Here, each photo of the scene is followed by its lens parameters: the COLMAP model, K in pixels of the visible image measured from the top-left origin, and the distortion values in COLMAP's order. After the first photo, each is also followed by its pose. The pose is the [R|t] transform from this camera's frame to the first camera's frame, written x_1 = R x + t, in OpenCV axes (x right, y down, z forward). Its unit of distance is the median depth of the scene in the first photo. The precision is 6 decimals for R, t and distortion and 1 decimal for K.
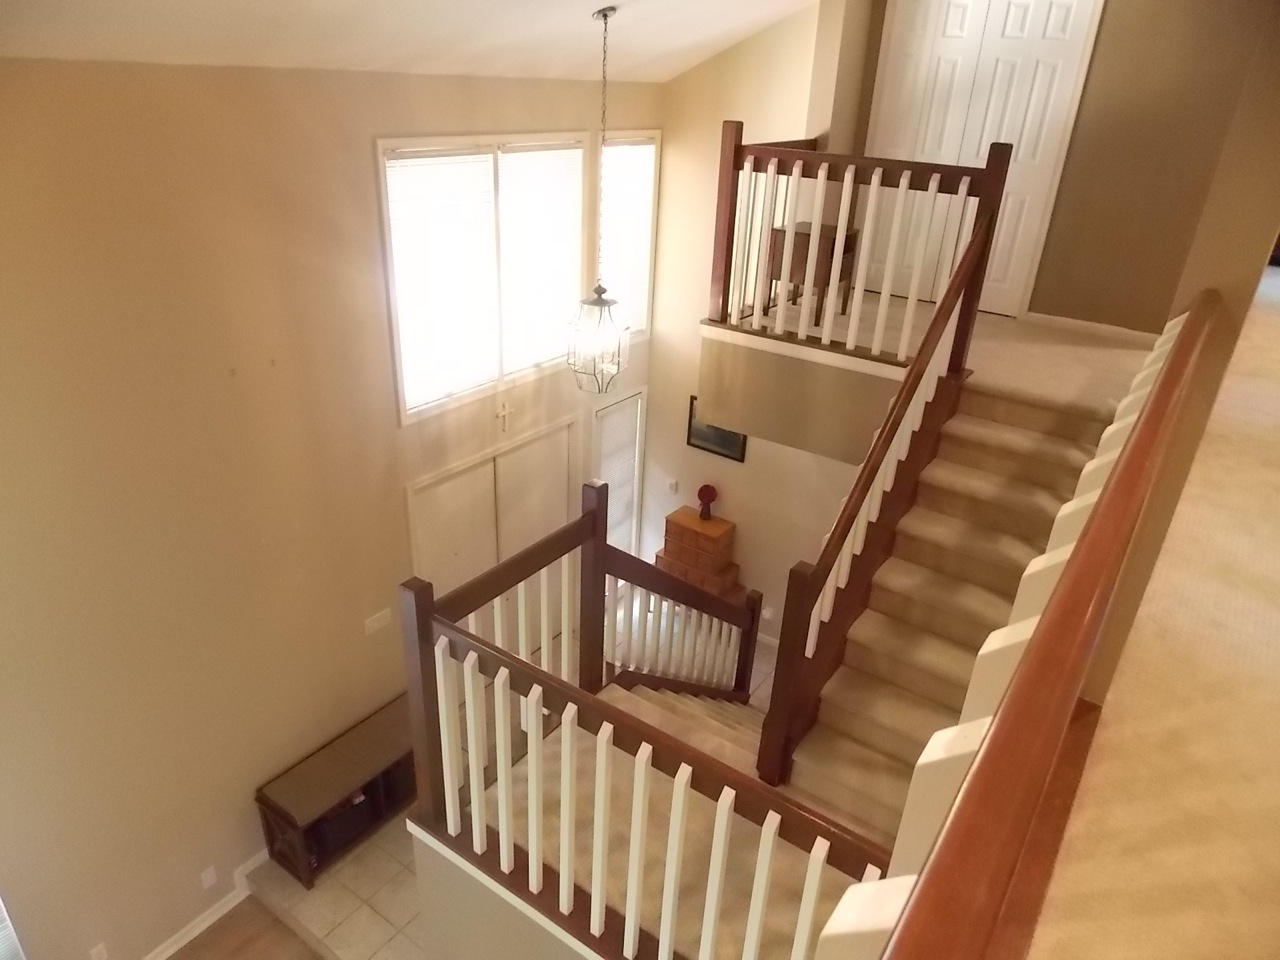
lens RADIAL K [[839.1, 0, 640.0], [0, 839.1, 480.0], [0, 0, 1]] dist [-0.004833, 0.000016]
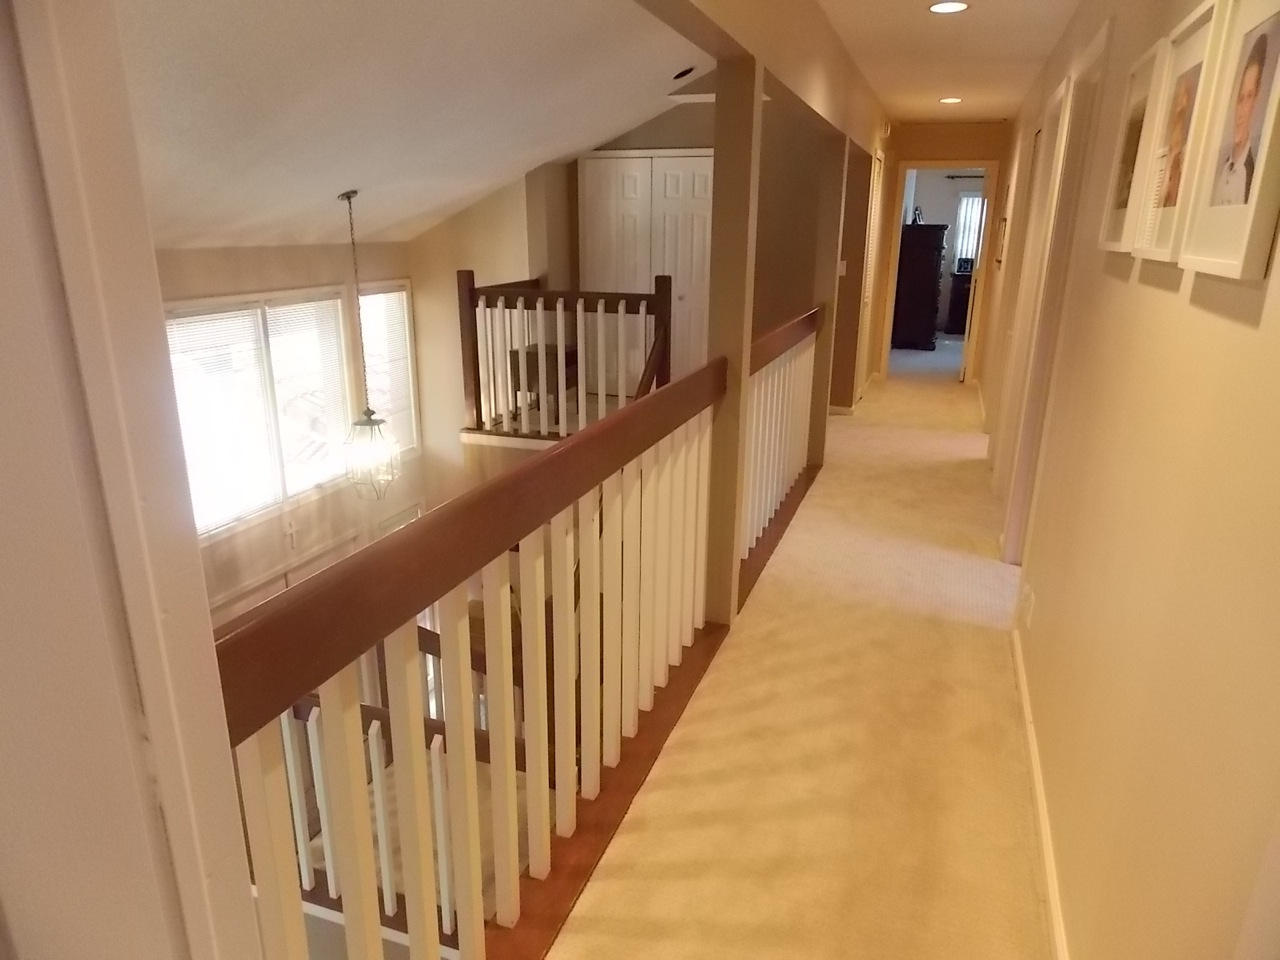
lens RADIAL K [[839.1, 0, 640.0], [0, 839.1, 480.0], [0, 0, 1]] dist [-0.004833, 0.000016]
pose [[0.961532, -0.115442, 0.249256, 0.013283], [0.151424, 0.979840, -0.130323, 0.075184], [-0.229186, 0.163053, 0.959629, -0.194452]]
